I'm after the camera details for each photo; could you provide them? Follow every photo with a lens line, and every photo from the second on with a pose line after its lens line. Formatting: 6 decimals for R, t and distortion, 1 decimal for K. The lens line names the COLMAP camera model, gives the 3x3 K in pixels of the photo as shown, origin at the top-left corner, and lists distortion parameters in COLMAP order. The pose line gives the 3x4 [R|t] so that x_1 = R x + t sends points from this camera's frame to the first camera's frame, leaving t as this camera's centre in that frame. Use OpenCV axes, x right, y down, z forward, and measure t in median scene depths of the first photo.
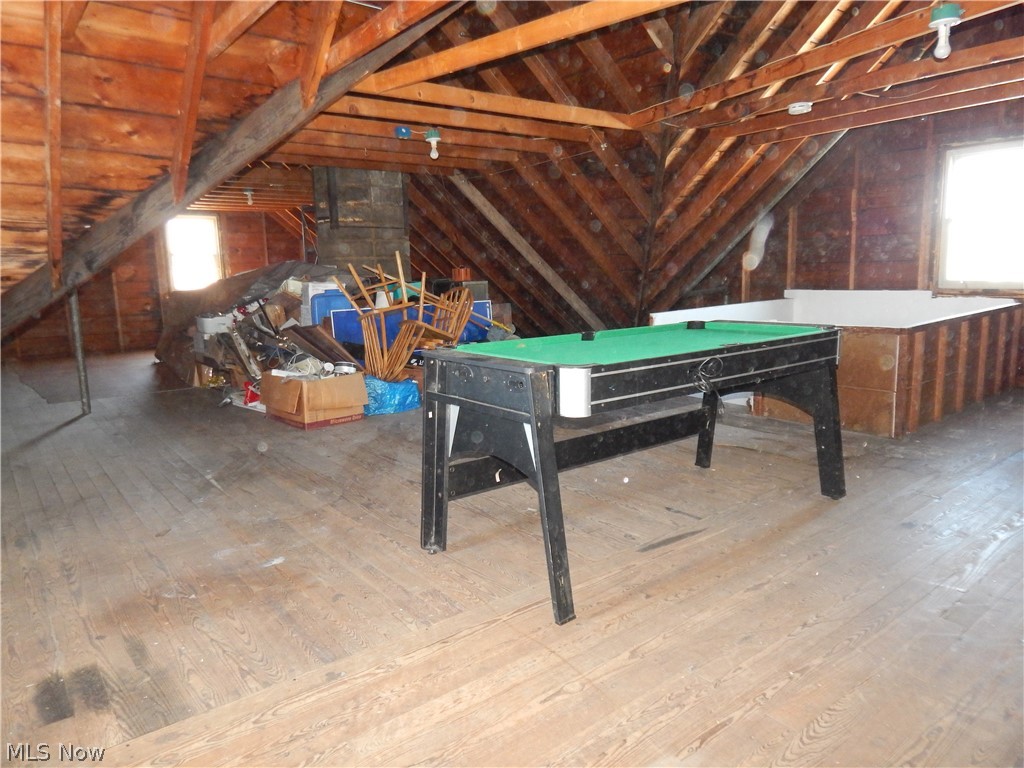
lens RADIAL K [[685.0, 0, 508.7], [0, 685.0, 383.0], [0, 0, 1]] dist [-0.001449, -0.002956]
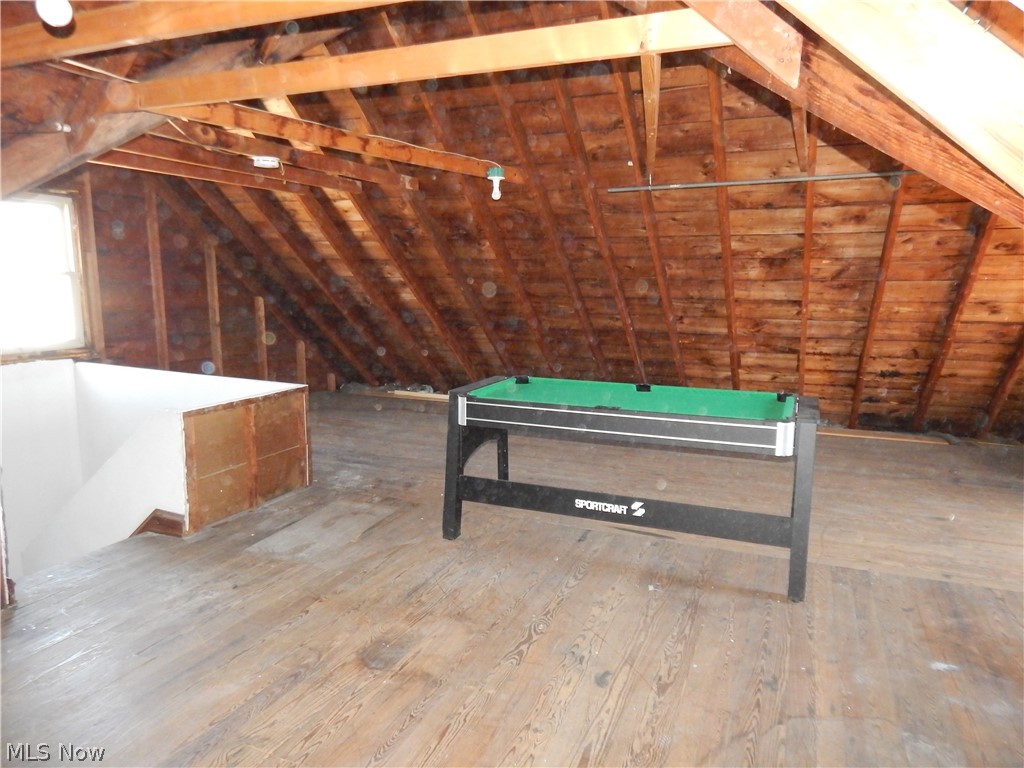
lens RADIAL K [[685.0, 0, 509.3], [0, 685.0, 382.6], [0, 0, 1]] dist [-0.001449, -0.002956]
pose [[-0.480745, -0.111110, 0.869792, -0.814259], [0.150714, 0.966707, 0.206792, -0.395686], [-0.863811, 0.230504, -0.447994, 1.812514]]
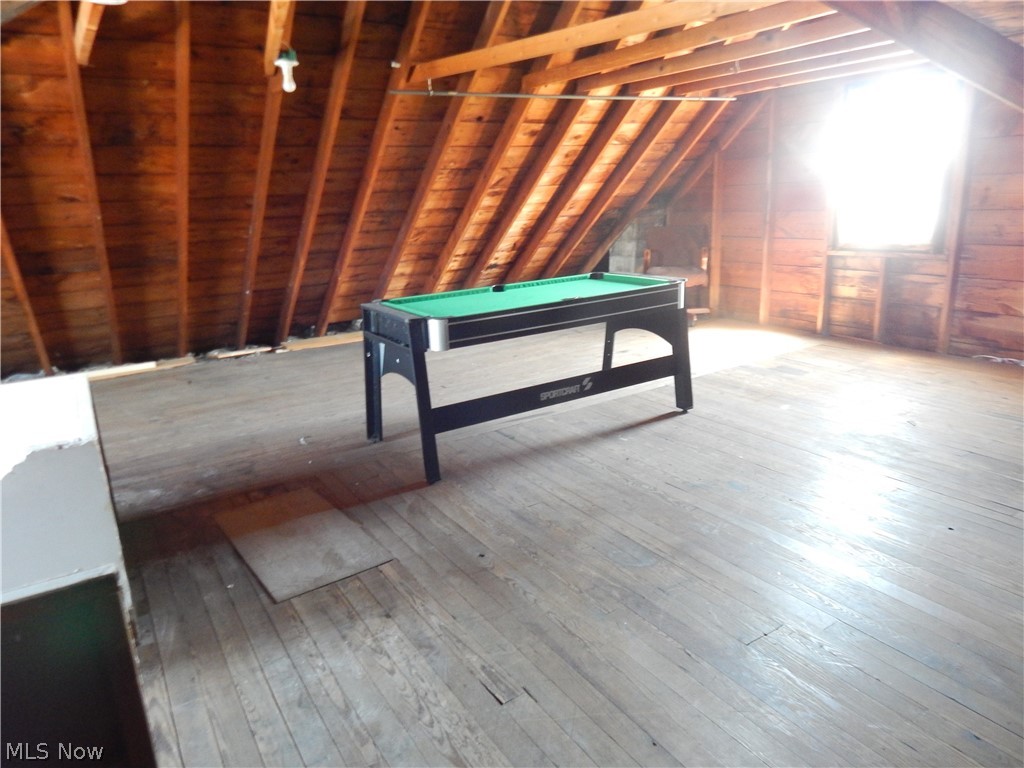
lens RADIAL K [[685.0, 0, 513.0], [0, 685.0, 384.9], [0, 0, 1]] dist [-0.001449, -0.002956]
pose [[-0.993435, 0.045622, 0.104910, 0.112457], [0.085718, 0.904160, 0.418505, -0.487245], [-0.075762, 0.424750, -0.902135, 2.395408]]
